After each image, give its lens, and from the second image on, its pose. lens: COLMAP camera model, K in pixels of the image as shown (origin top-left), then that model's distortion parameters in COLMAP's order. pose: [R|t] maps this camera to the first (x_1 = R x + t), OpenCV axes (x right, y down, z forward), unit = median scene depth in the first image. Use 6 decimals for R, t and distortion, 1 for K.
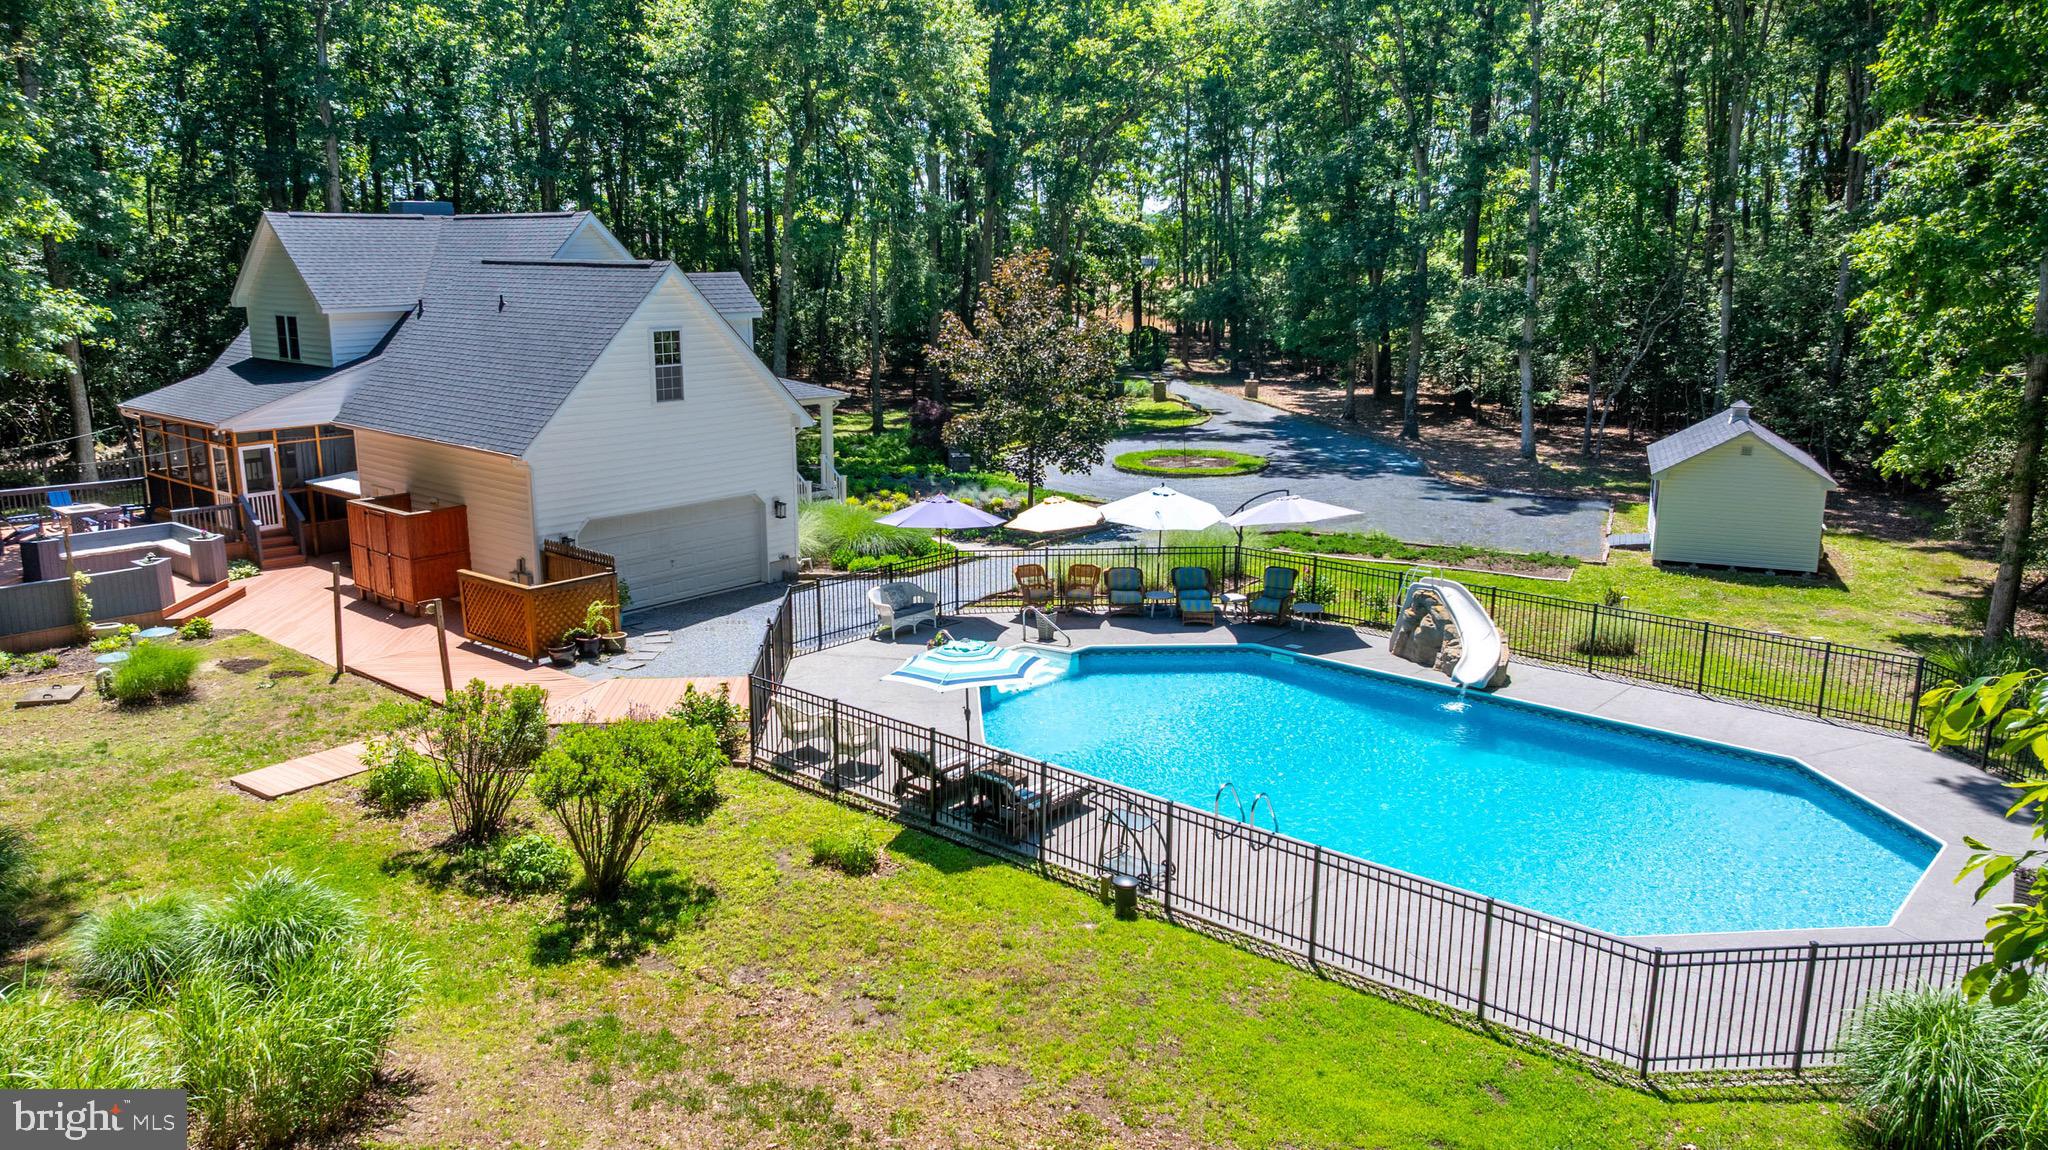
lens RADIAL K [[1458.5, 0, 1019.0], [0, 1458.5, 573.9], [0, 0, 1]] dist [-0.010046, 0.004036]
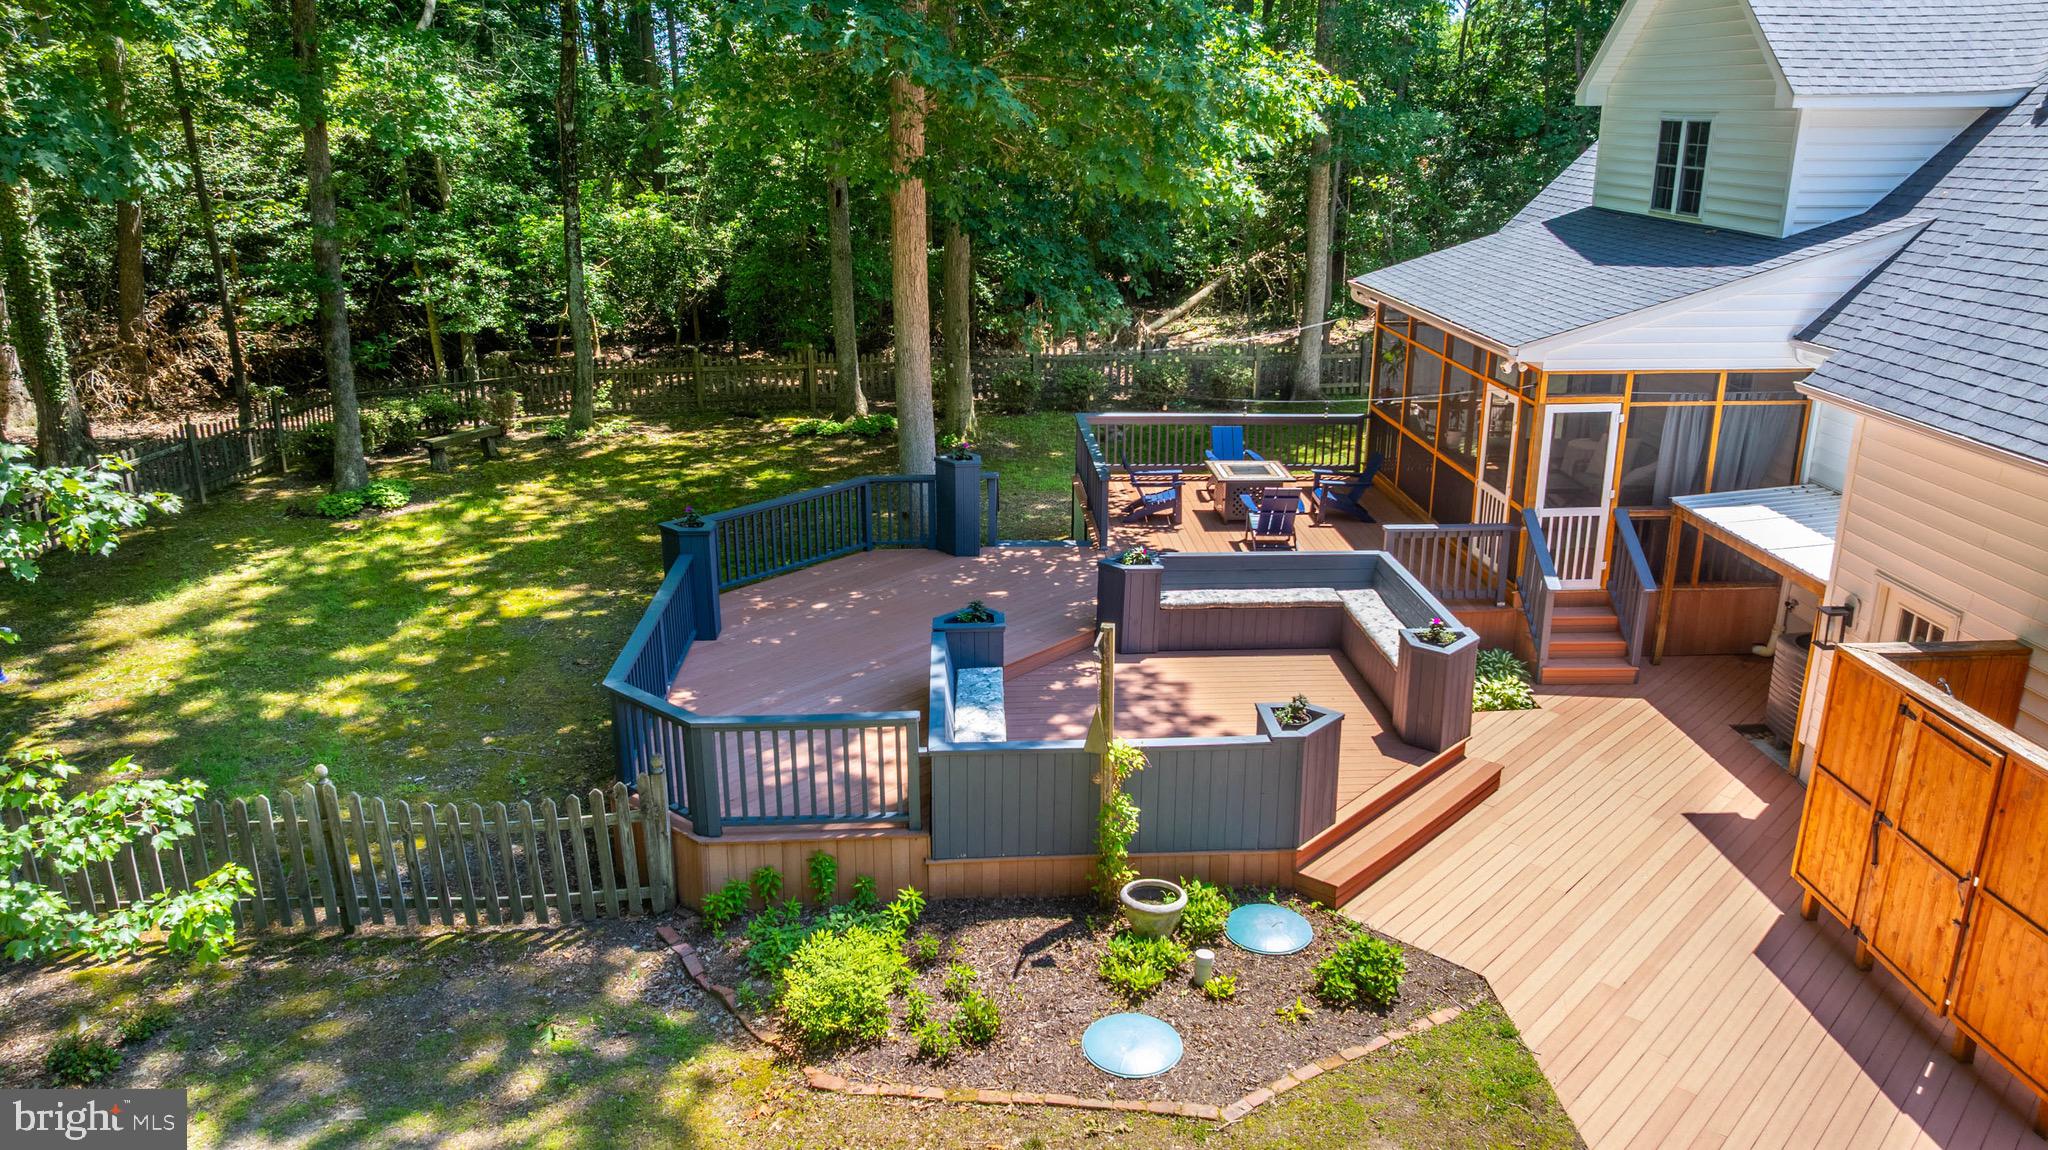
lens RADIAL K [[1458.5, 0, 1019.0], [0, 1458.5, 573.9], [0, 0, 1]] dist [-0.010046, 0.004036]
pose [[0.693980, 0.221273, -0.685150, -0.325062], [-0.160718, 0.975202, 0.152157, -0.076829], [0.701828, 0.004522, 0.712333, 0.557217]]
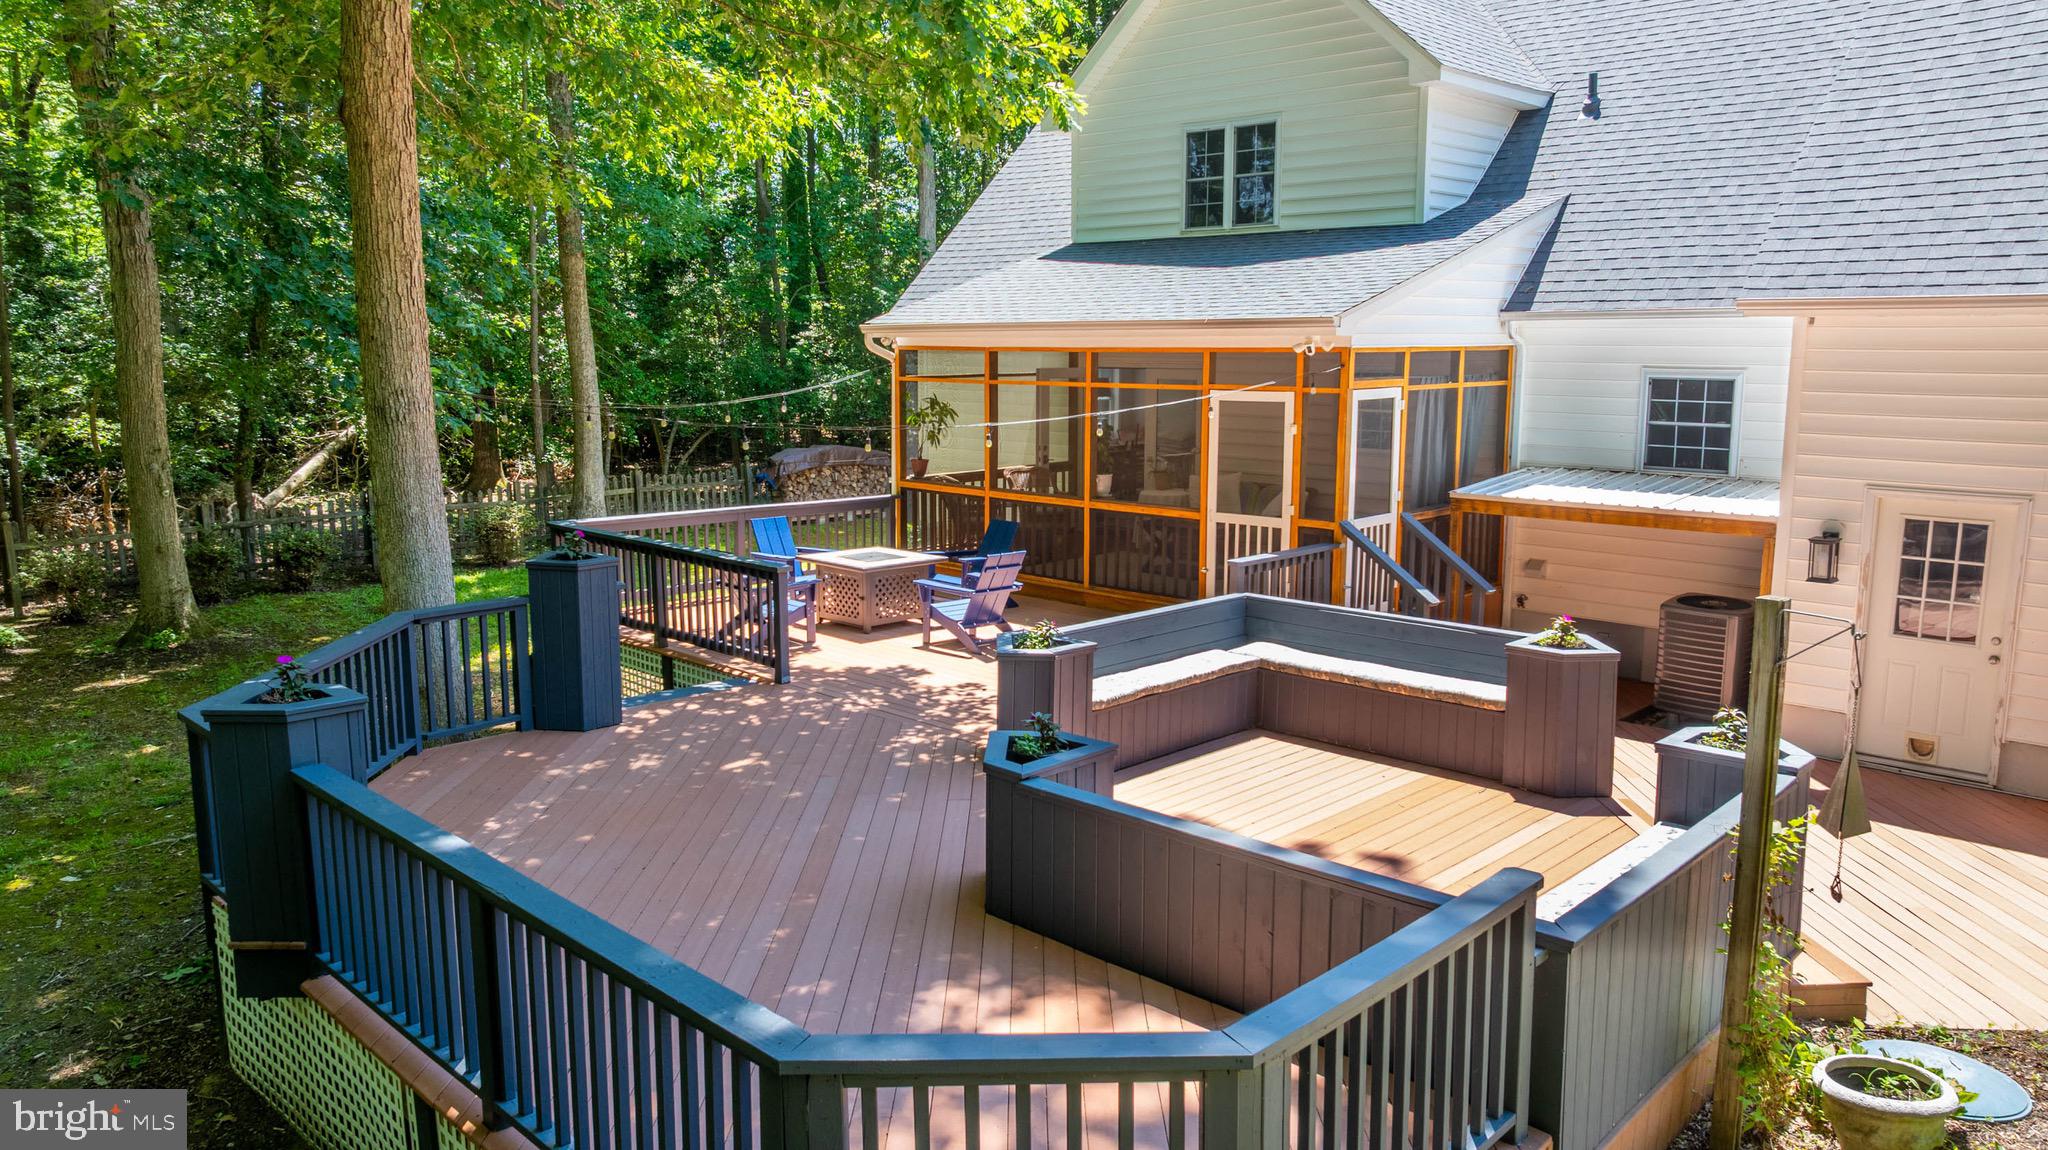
lens RADIAL K [[1458.5, 0, 1019.0], [0, 1458.5, 573.9], [0, 0, 1]] dist [-0.010046, 0.004036]
pose [[0.997670, 0.007542, -0.067806, -0.582448], [-0.012056, 0.997720, -0.066405, -0.015449], [0.067150, 0.067067, 0.995486, 0.620028]]
